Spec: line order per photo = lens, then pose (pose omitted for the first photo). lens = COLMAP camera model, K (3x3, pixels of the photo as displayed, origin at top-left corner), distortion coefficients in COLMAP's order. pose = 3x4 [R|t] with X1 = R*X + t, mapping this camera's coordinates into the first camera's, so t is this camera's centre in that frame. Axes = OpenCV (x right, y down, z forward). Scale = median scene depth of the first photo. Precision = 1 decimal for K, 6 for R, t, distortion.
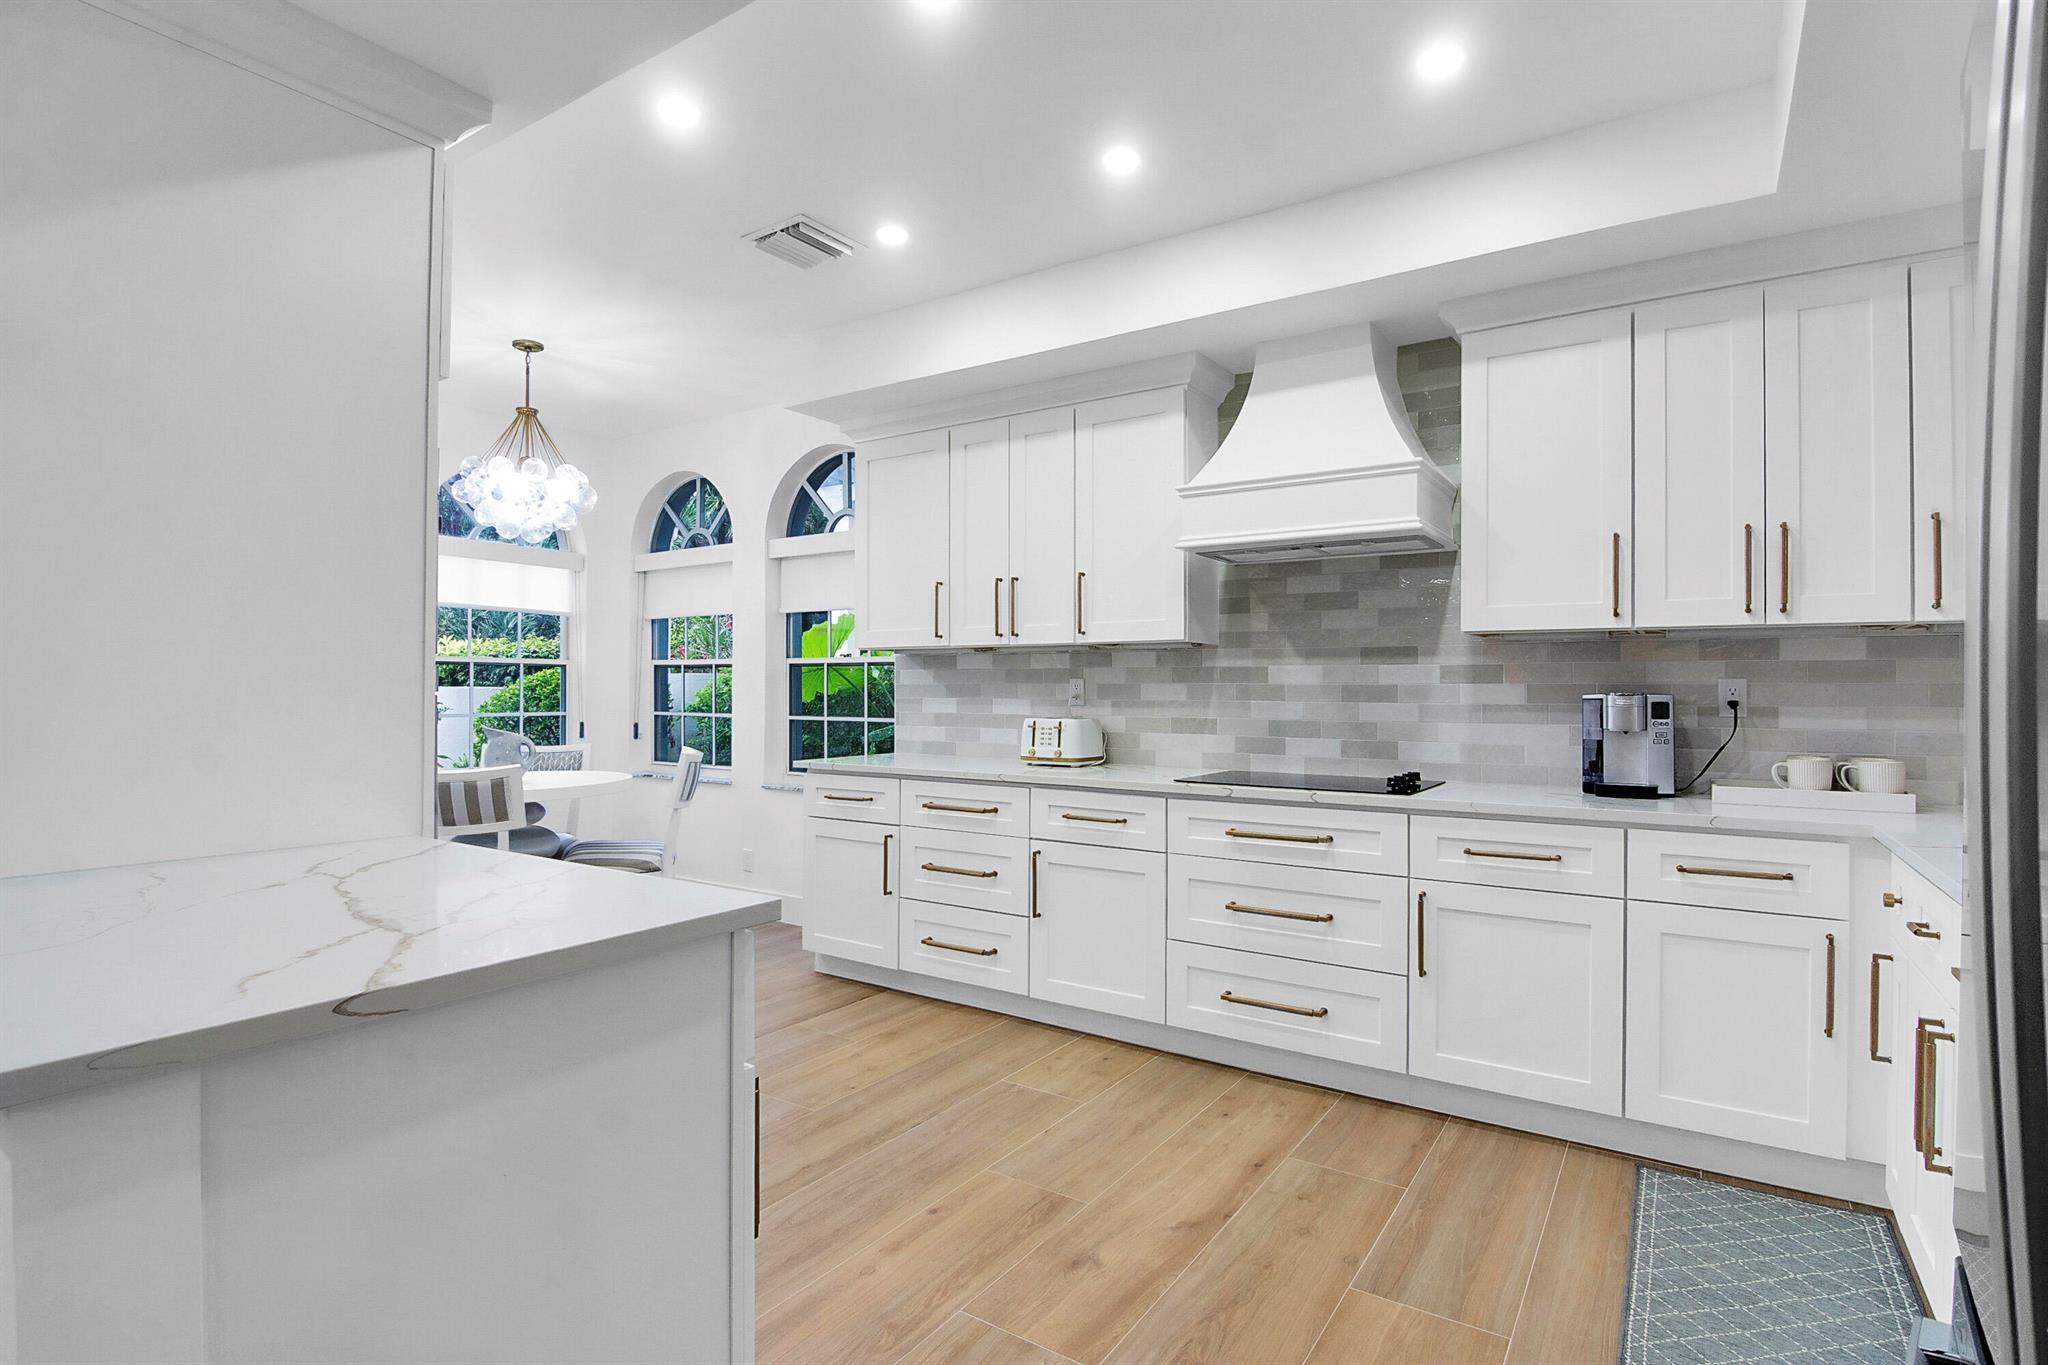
lens RADIAL K [[1006.2, 0, 1037.6], [0, 1006.2, 697.5], [0, 0, 1]] dist [0.001088, -0.000243]
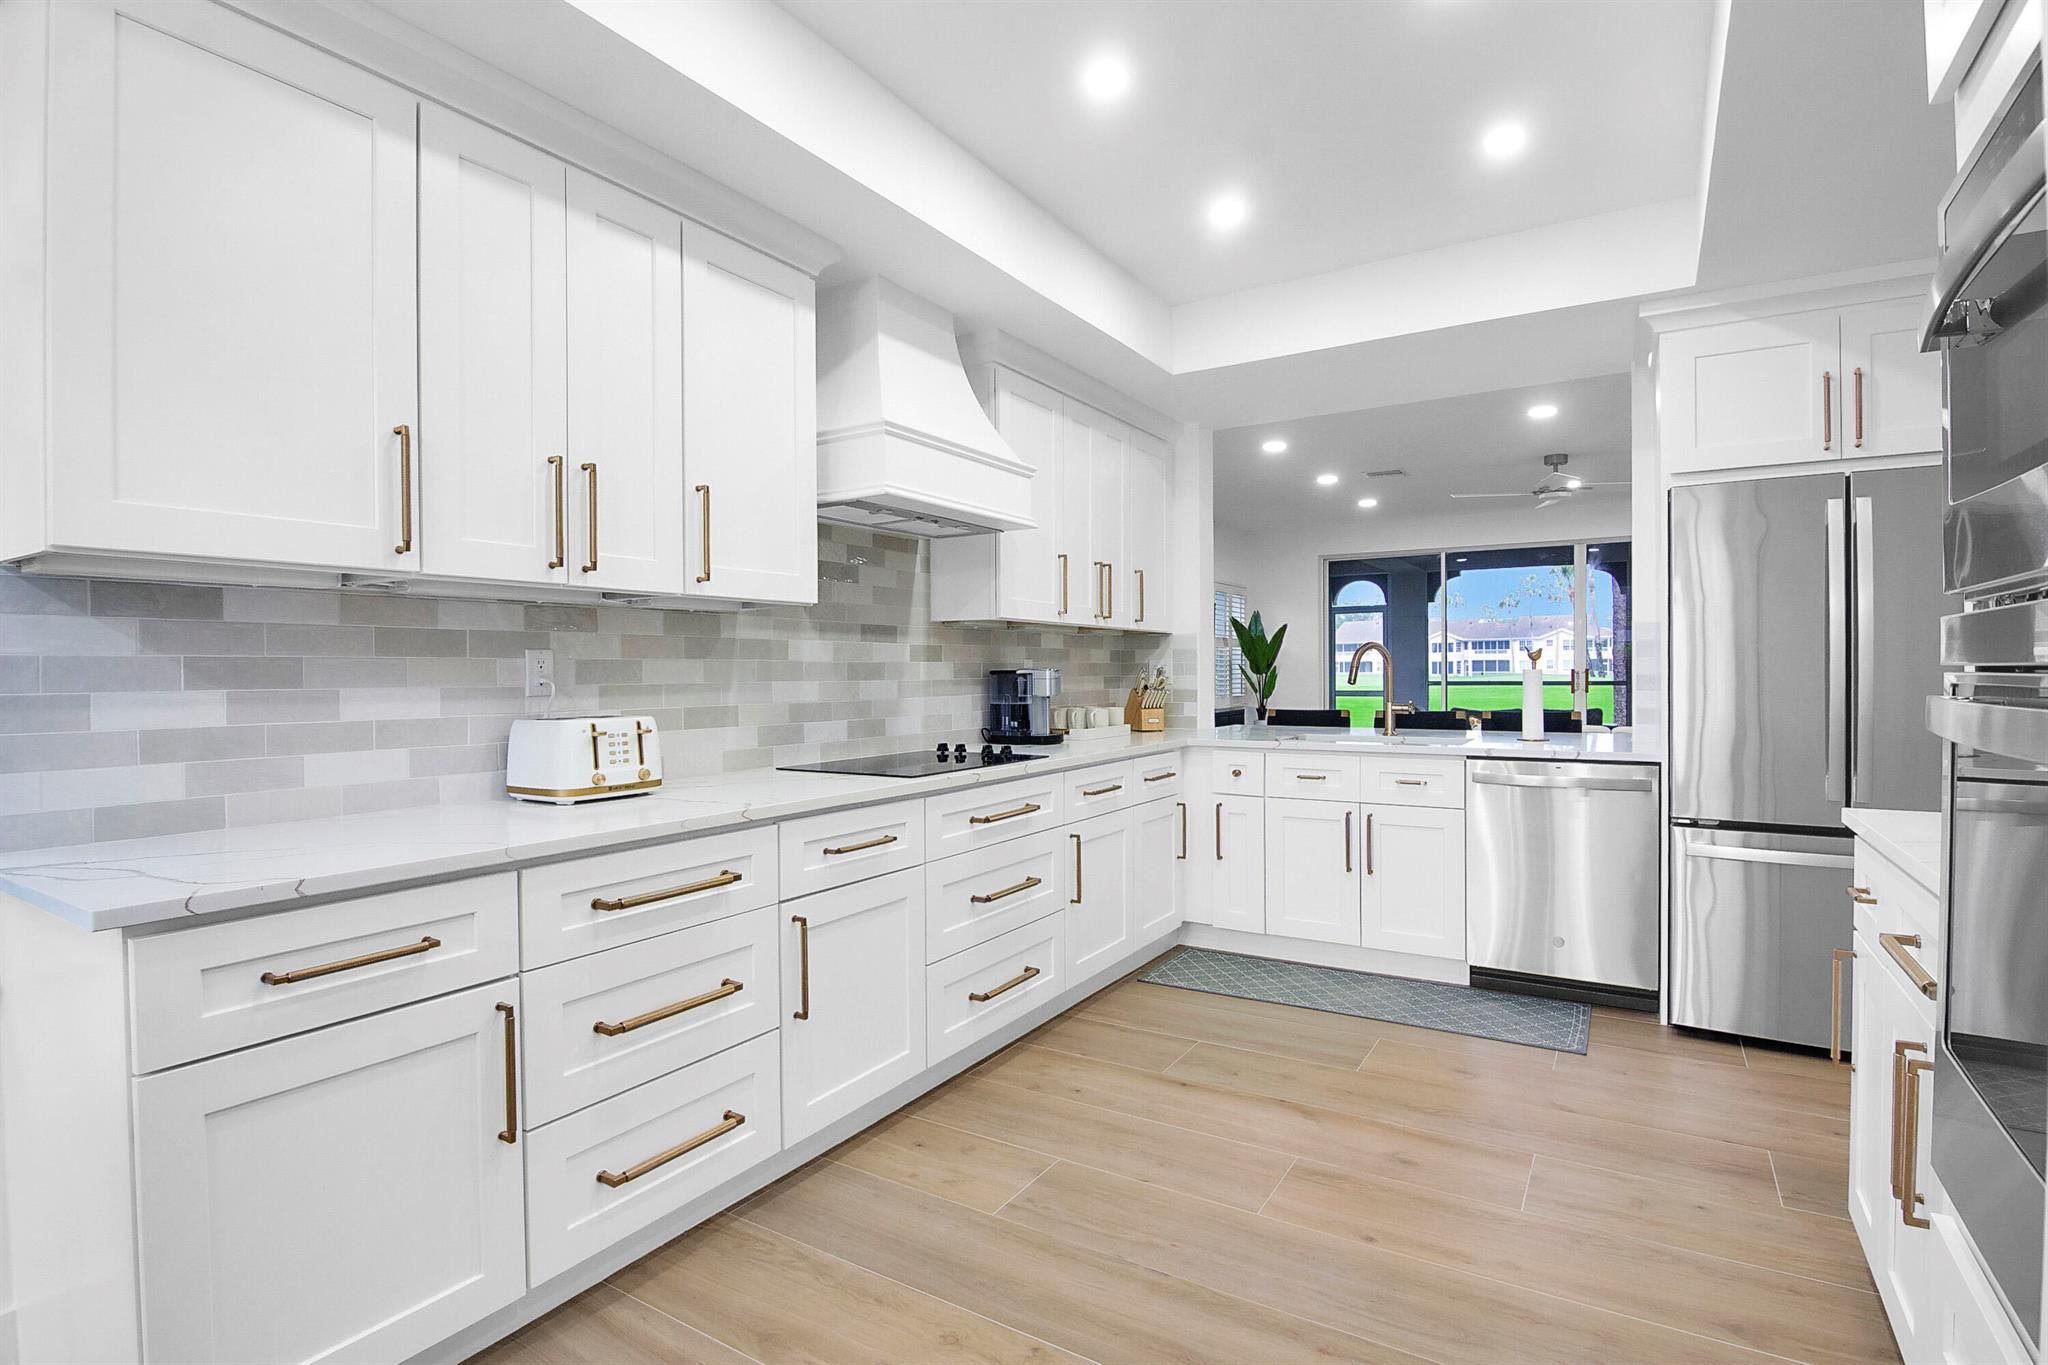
lens RADIAL K [[995.2, 0, 1032.4], [0, 995.2, 677.8], [0, 0, 1]] dist [0.011333, -0.000239]
pose [[-0.029702, -0.012585, 0.999480, -0.621301], [0.010073, 0.999866, 0.012889, -0.008334], [-0.999508, 0.010450, -0.029571, 0.829131]]
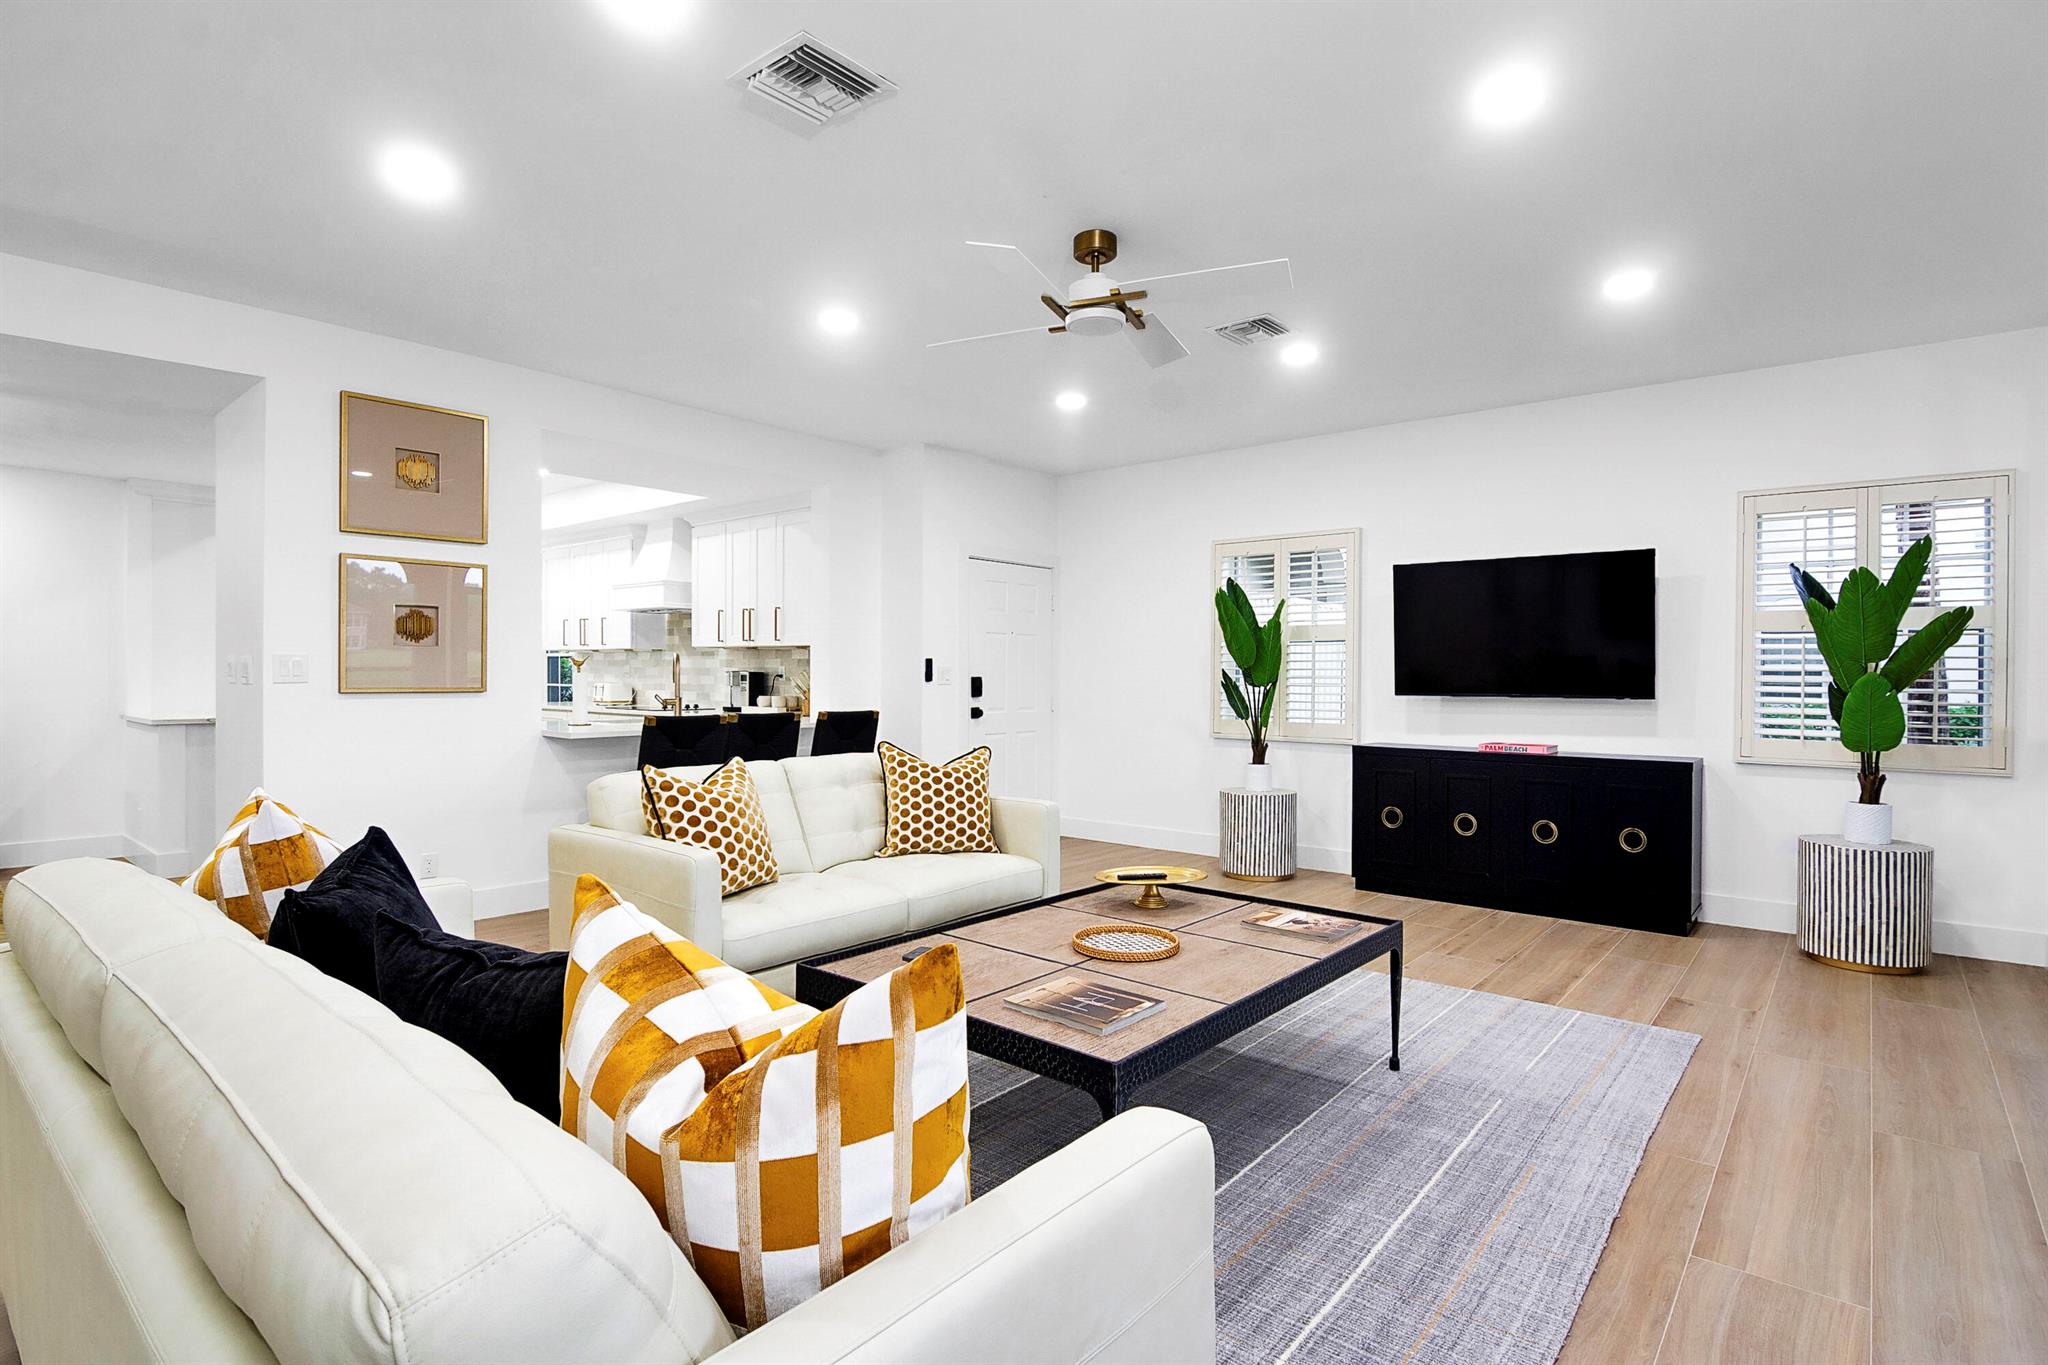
lens RADIAL K [[995.2, 0, 1032.4], [0, 995.2, 677.8], [0, 0, 1]] dist [0.011333, -0.000239]
pose [[0.993383, 0.002596, -0.114815, 1.283140], [-0.002802, 0.999995, -0.001641, 0.011064], [0.114811, 0.001951, 0.993385, -1.127861]]
